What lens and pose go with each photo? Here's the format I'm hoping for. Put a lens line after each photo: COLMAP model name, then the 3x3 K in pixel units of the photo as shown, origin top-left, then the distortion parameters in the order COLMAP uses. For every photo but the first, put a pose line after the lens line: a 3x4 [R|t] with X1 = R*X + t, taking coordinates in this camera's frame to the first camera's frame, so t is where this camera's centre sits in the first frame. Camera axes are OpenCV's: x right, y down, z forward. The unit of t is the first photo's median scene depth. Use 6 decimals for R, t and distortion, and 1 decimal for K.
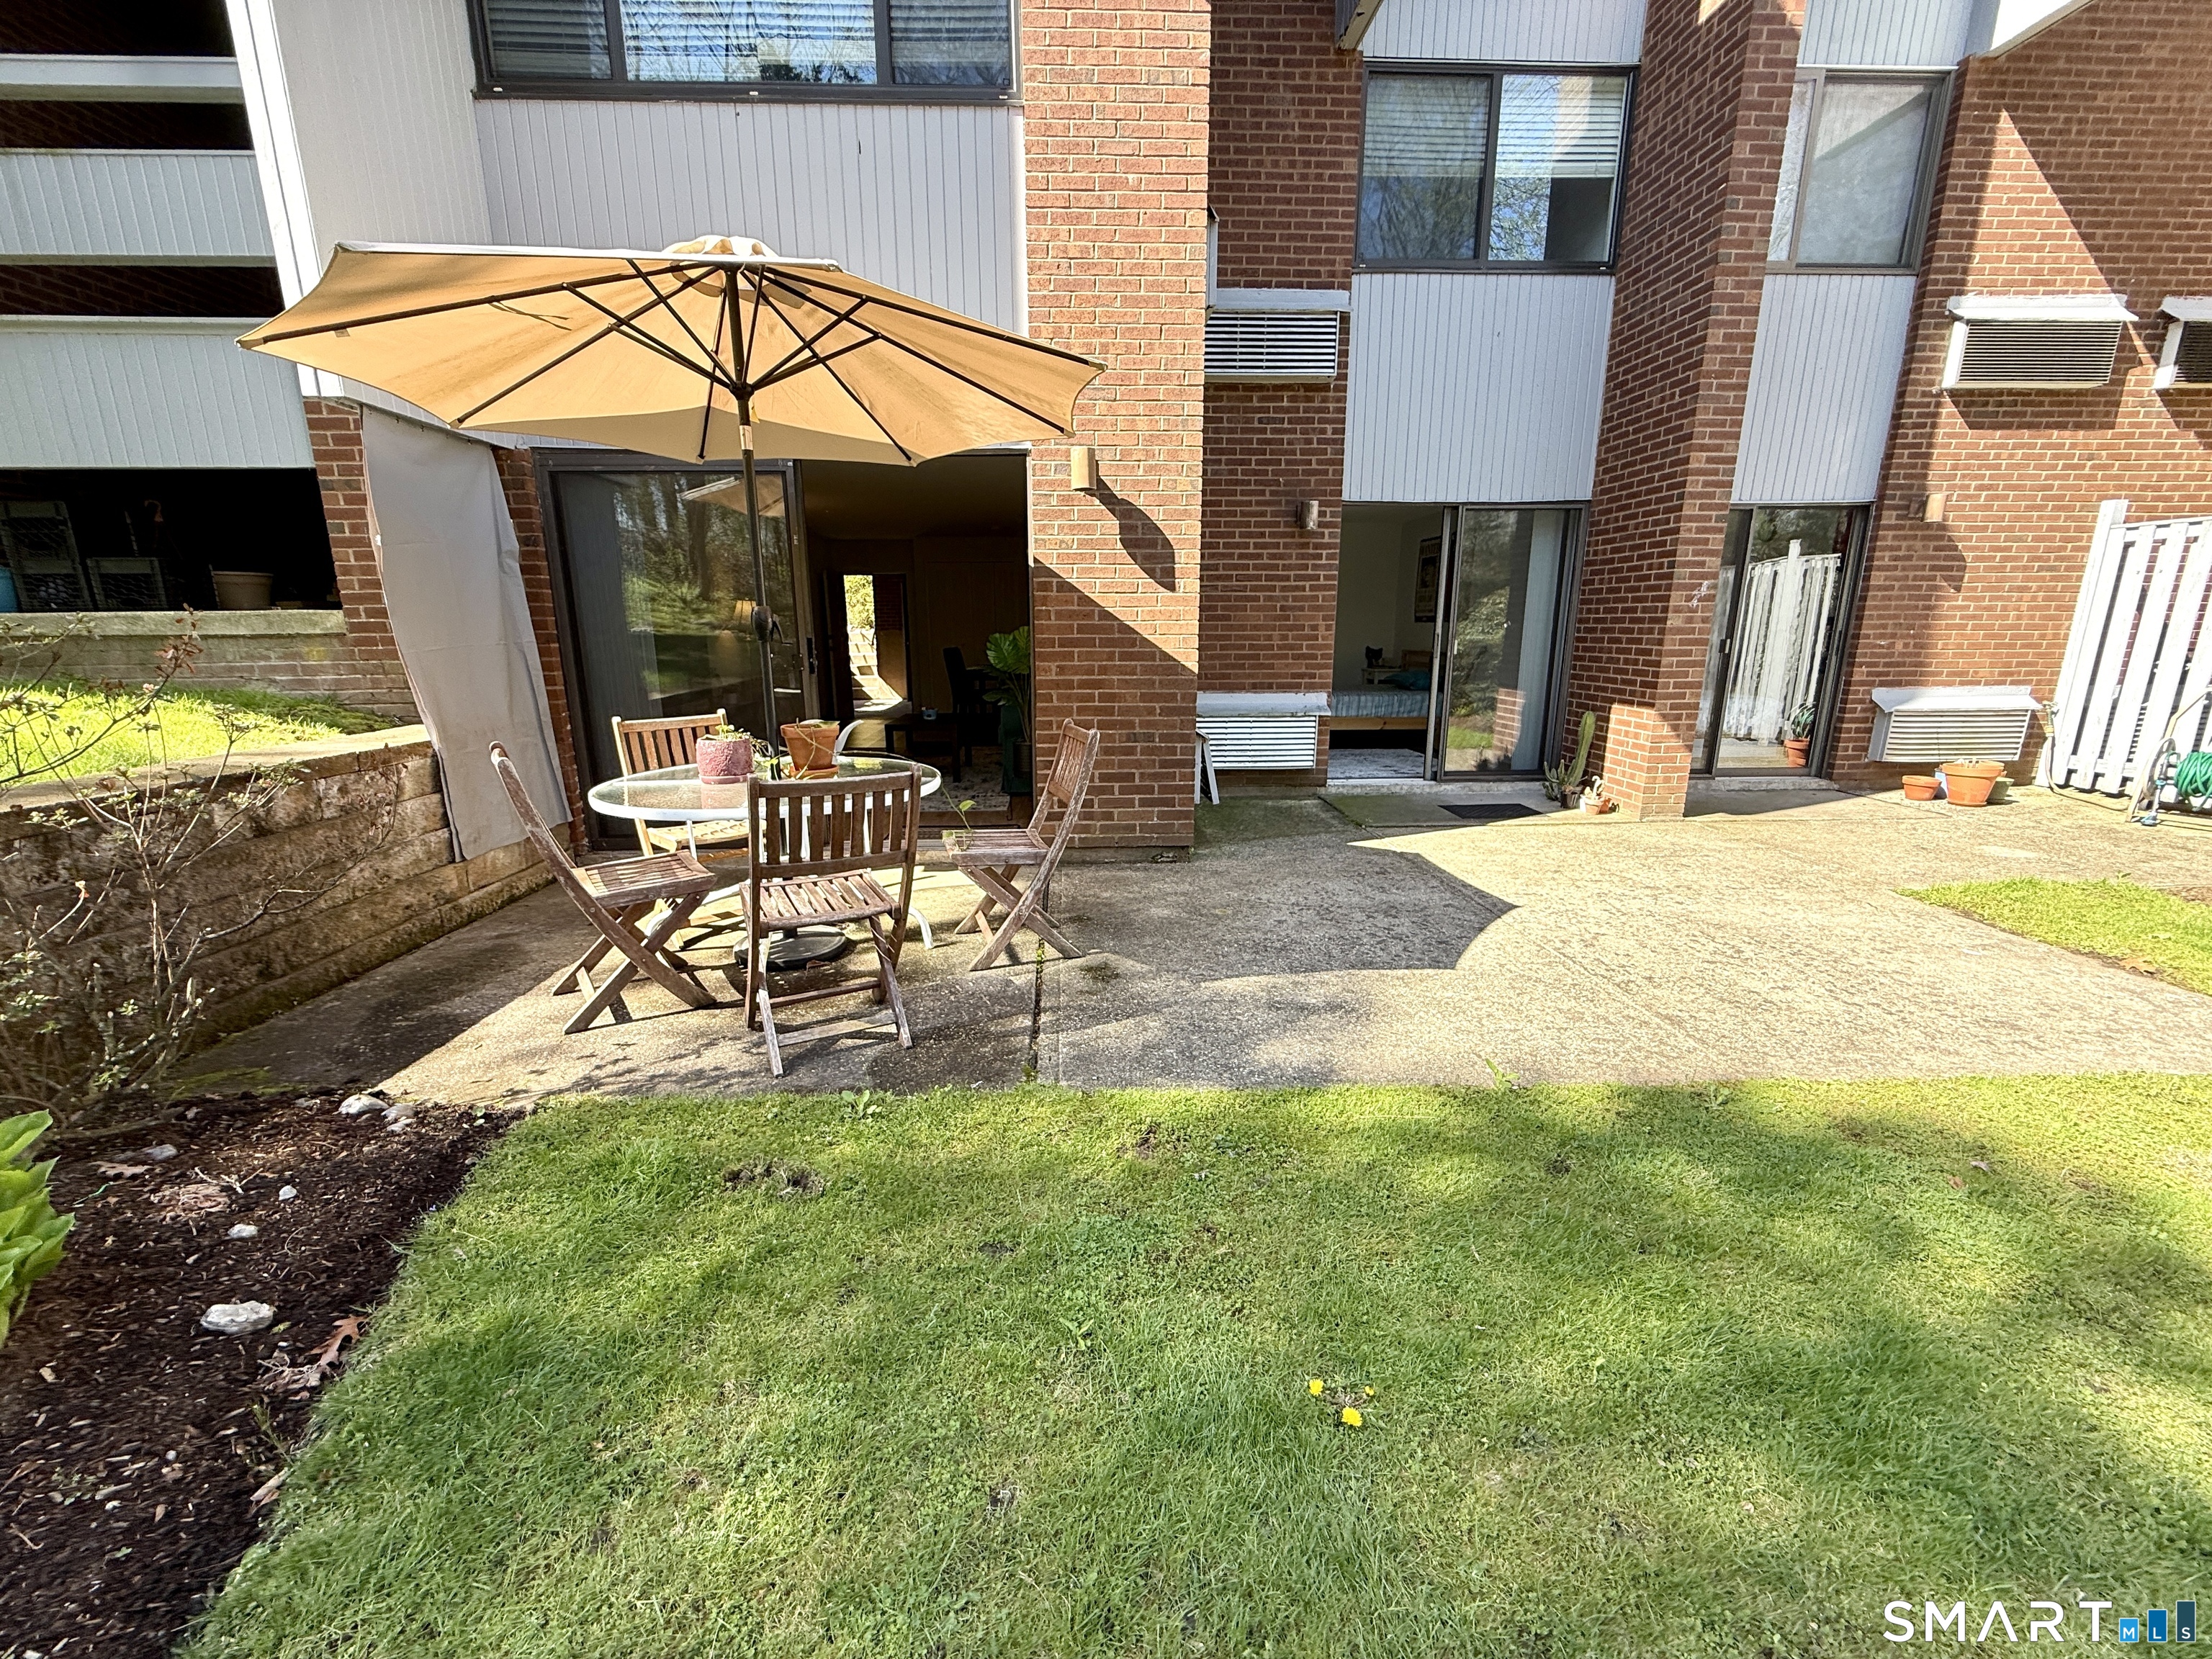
lens RADIAL K [[880.5, 0, 1101.3], [0, 880.5, 831.4], [0, 0, 1]] dist [0.001043, -0.000463]
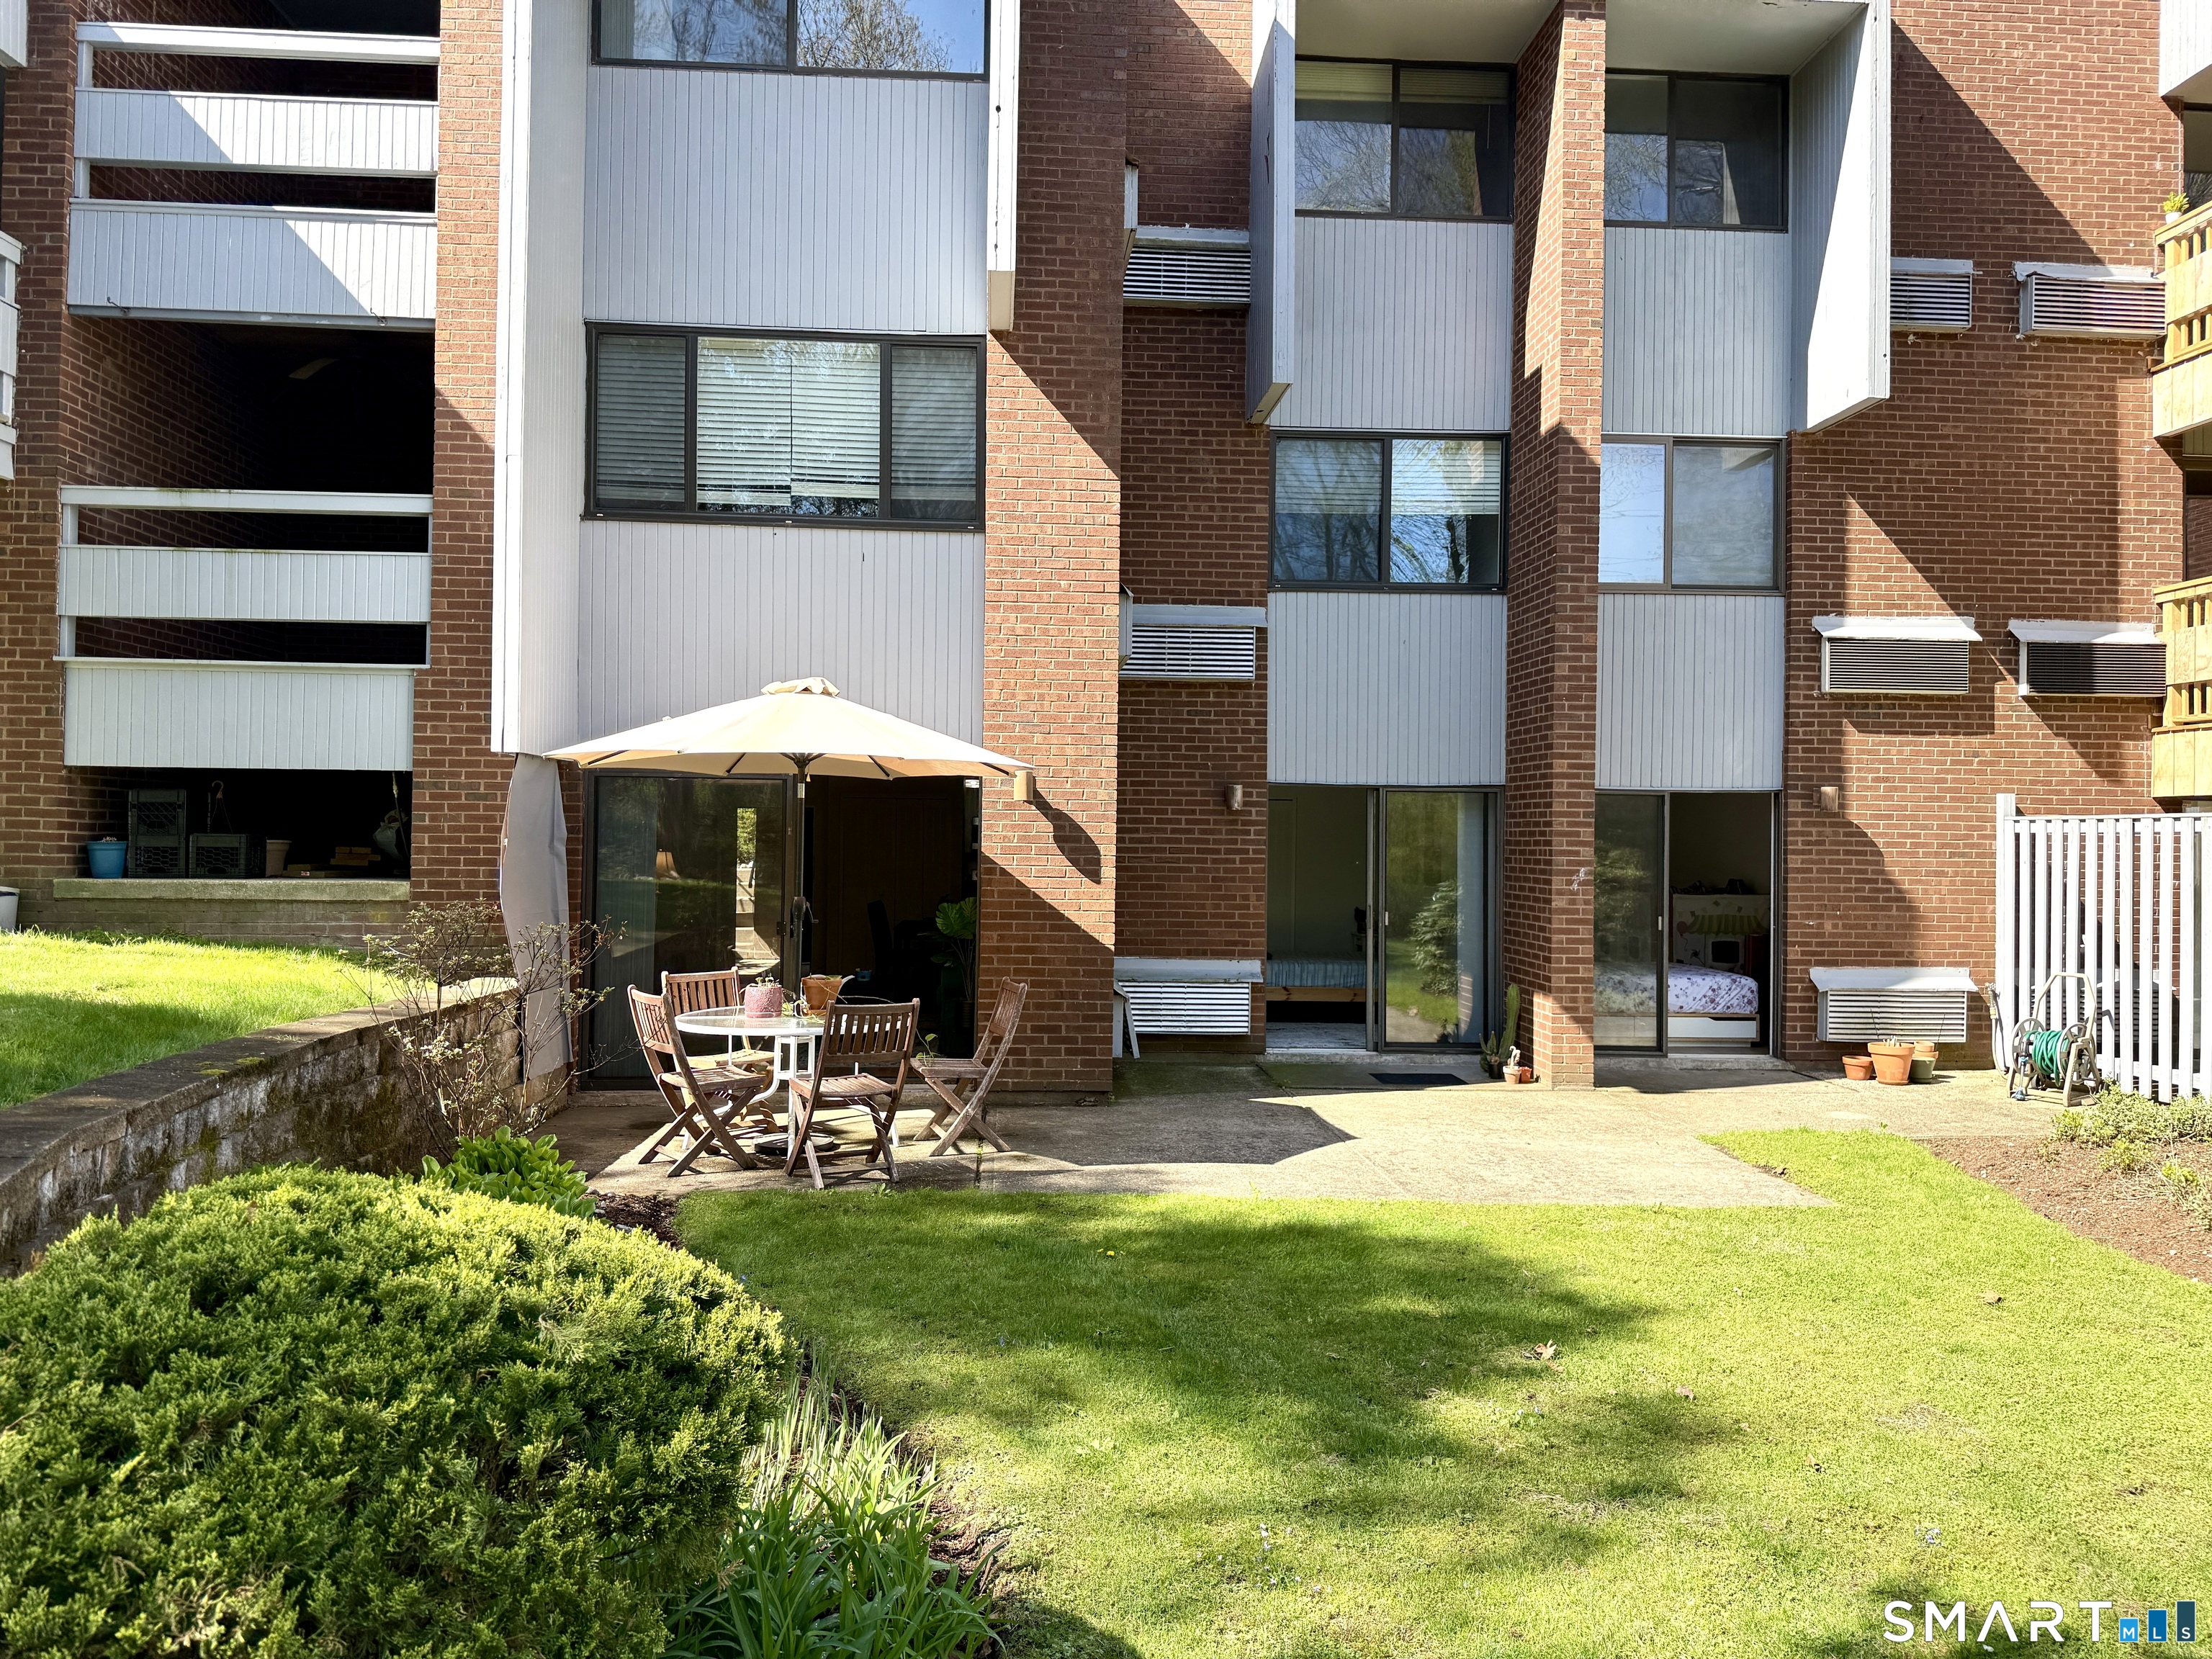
lens RADIAL K [[1546.9, 0, 1089.7], [0, 1546.9, 821.5], [0, 0, 1]] dist [0.037735, -0.040805]
pose [[0.999691, 0.018229, 0.016875, 0.028244], [-0.013621, 0.970363, -0.241269, 0.128867], [-0.020773, 0.240965, 0.970311, -0.829303]]
